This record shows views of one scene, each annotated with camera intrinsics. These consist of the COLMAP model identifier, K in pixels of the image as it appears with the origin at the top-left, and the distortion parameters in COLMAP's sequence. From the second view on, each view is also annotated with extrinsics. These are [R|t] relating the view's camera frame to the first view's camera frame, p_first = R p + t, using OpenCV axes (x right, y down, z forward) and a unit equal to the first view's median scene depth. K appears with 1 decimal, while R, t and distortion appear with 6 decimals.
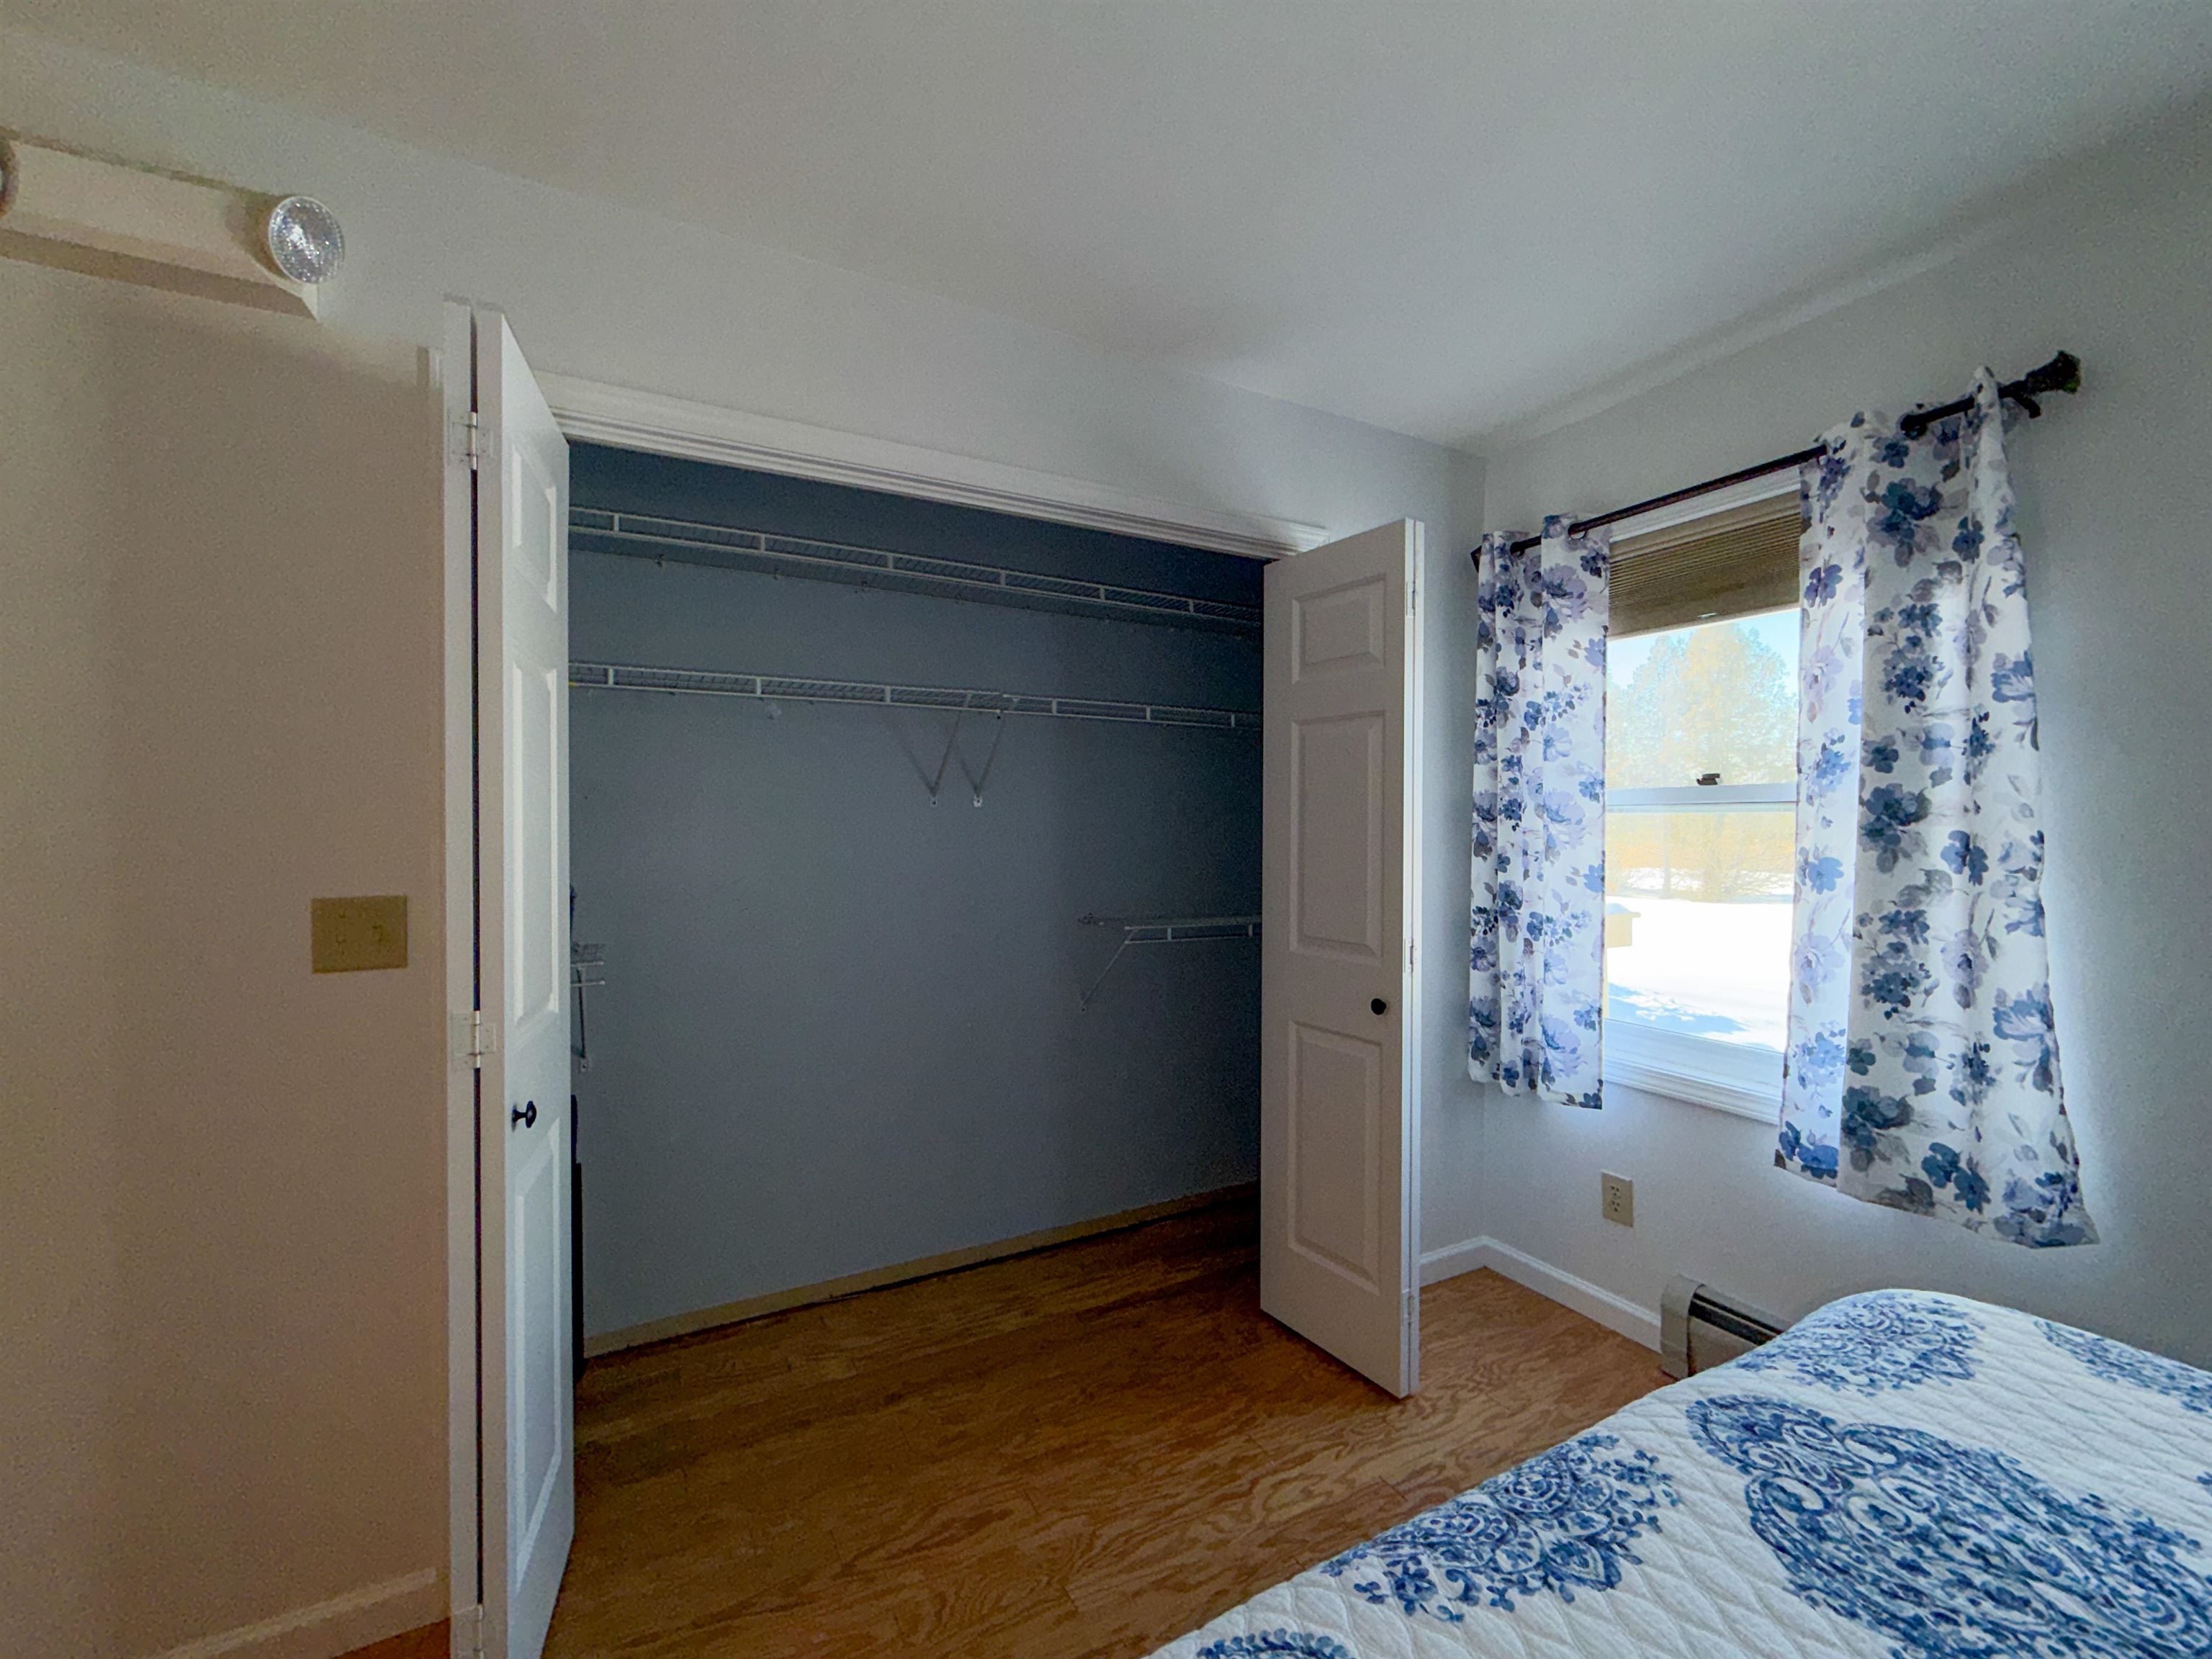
lens RADIAL K [[889.1, 0, 1100.1], [0, 889.1, 841.5], [0, 0, 1]] dist [-0.072524, 0.056943]
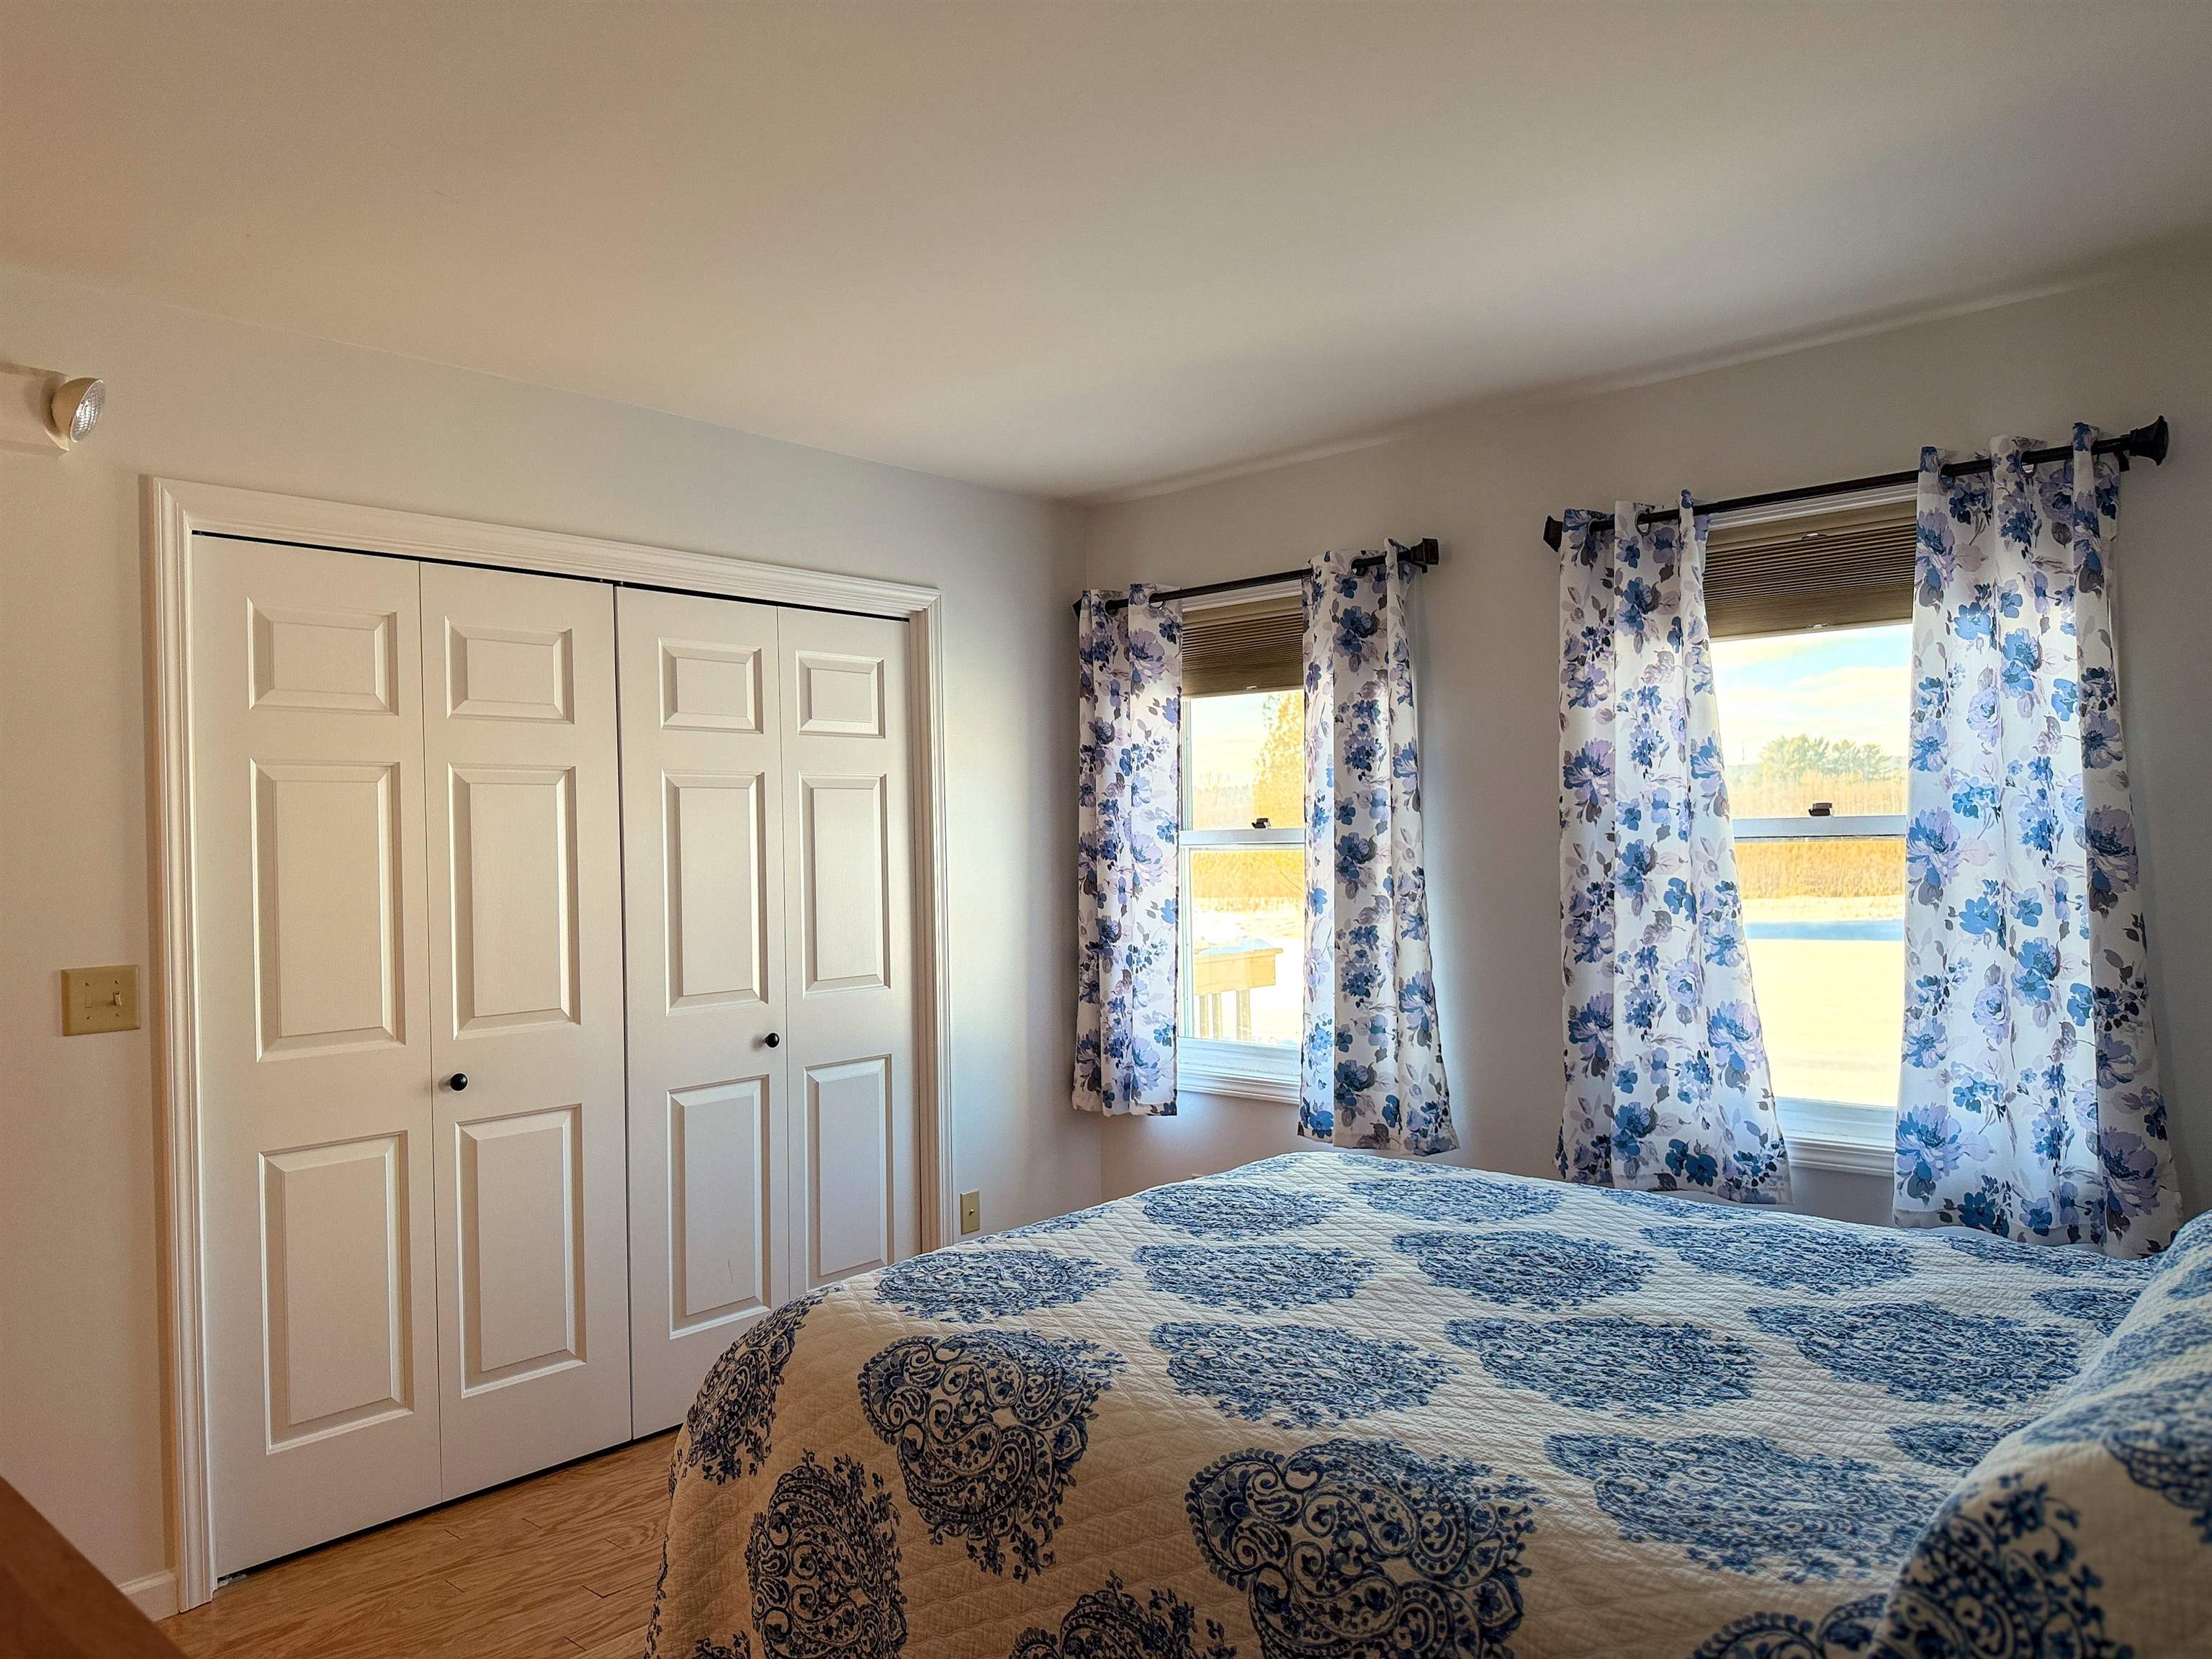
lens RADIAL K [[1531.7, 0, 1108.1], [0, 1531.7, 838.5], [0, 0, 1]] dist [0.092261, -0.103352]
pose [[0.936530, -0.017335, 0.350157, -0.270069], [0.023932, 0.999608, -0.014524, -0.031110], [-0.349768, 0.021982, 0.936578, -1.068044]]
